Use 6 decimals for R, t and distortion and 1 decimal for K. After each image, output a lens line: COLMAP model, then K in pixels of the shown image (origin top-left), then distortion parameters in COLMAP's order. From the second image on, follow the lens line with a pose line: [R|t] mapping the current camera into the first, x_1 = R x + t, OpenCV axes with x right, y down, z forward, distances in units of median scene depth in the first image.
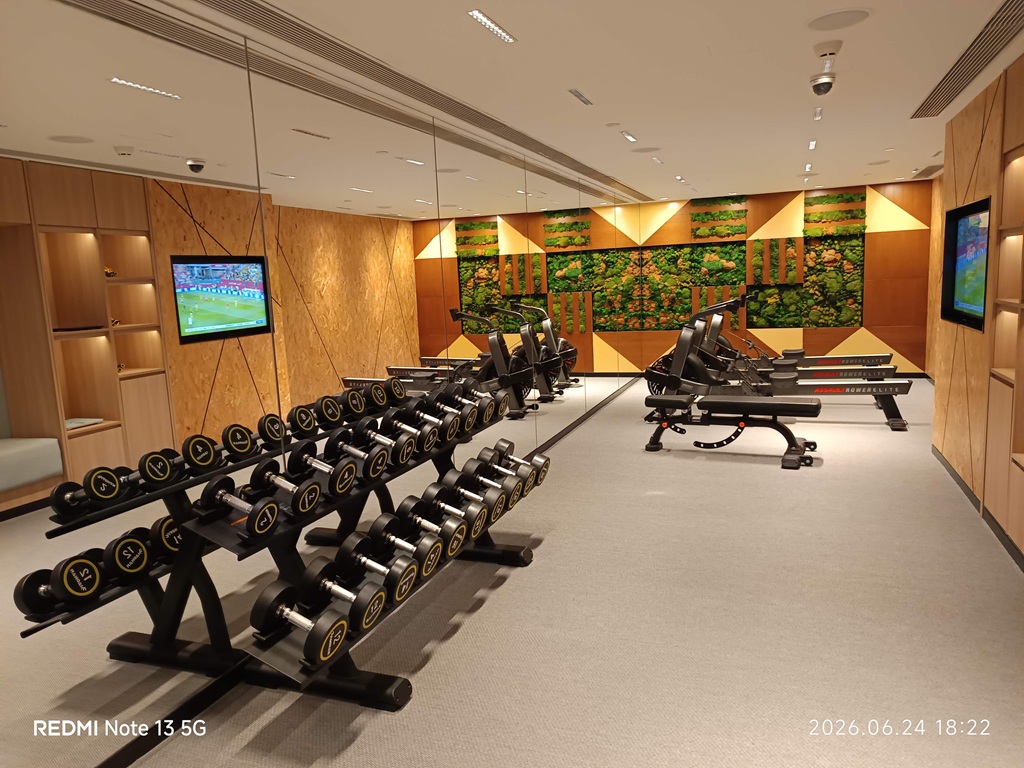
lens RADIAL K [[719.8, 0, 517.8], [0, 719.8, 389.4], [0, 0, 1]] dist [-0.006287, -0.003376]
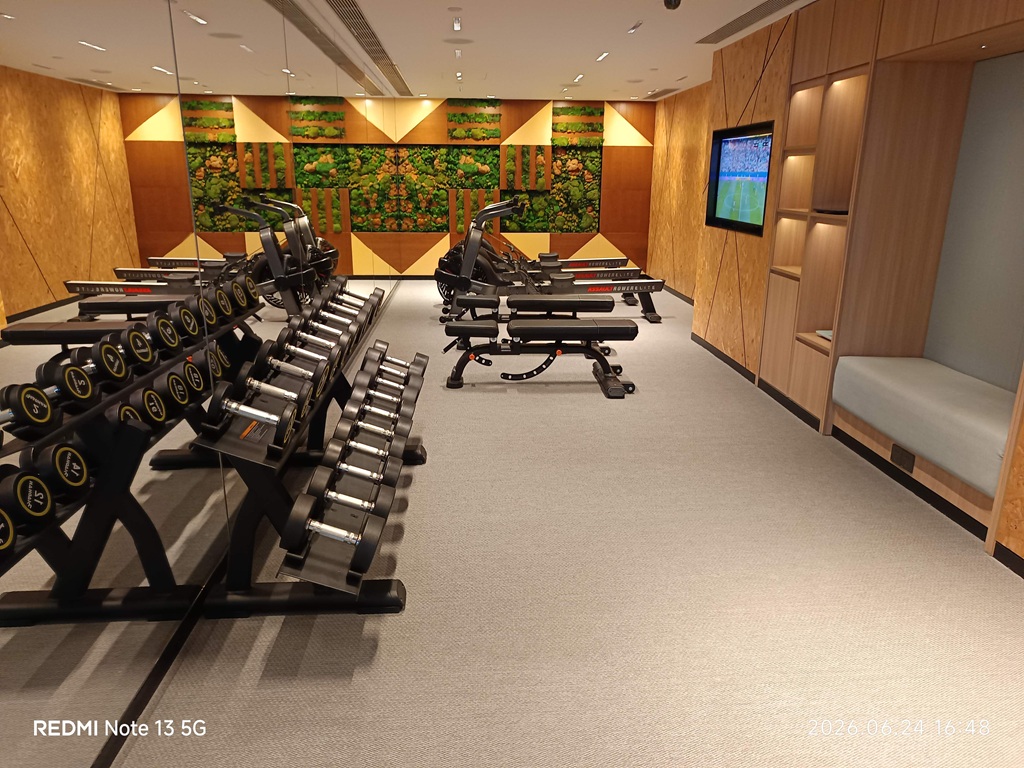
lens RADIAL K [[719.8, 0, 520.1], [0, 719.8, 388.1], [0, 0, 1]] dist [-0.006287, -0.003376]
pose [[0.905862, -0.067287, 0.418194, -0.114916], [0.013773, 0.991459, 0.129690, 0.005270], [-0.423349, -0.111722, 0.899052, 0.021488]]
